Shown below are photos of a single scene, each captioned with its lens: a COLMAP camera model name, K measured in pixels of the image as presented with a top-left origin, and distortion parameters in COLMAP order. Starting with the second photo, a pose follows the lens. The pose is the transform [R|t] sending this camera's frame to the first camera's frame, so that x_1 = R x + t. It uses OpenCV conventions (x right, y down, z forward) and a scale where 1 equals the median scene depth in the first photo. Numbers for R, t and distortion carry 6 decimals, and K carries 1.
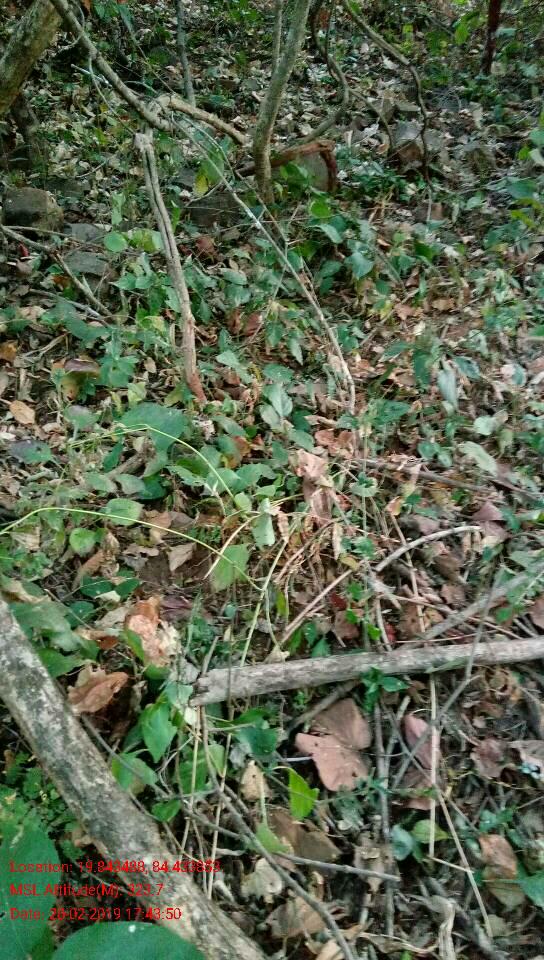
lens RADIAL K [[739.6, 0, 272.0], [0, 739.6, 480.0], [0, 0, 1]] dist [0.089389, -0.136882]
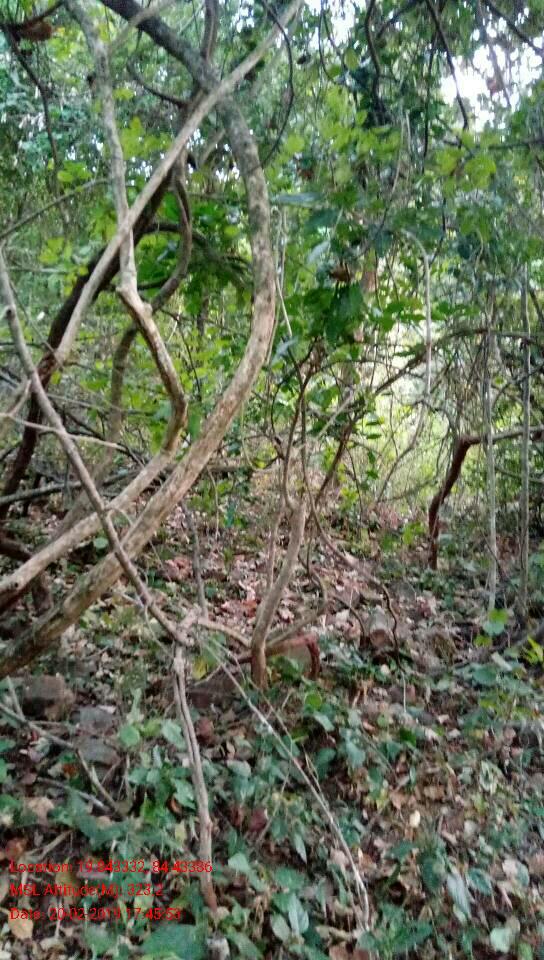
lens RADIAL K [[731.6, 0, 272.0], [0, 731.6, 480.0], [0, 0, 1]] dist [0.063170, -0.067605]
pose [[0.999120, 0.018222, 0.037787, -0.044674], [0.005923, 0.830447, -0.557066, -0.024143], [-0.041531, 0.556799, 0.829608, -0.092891]]
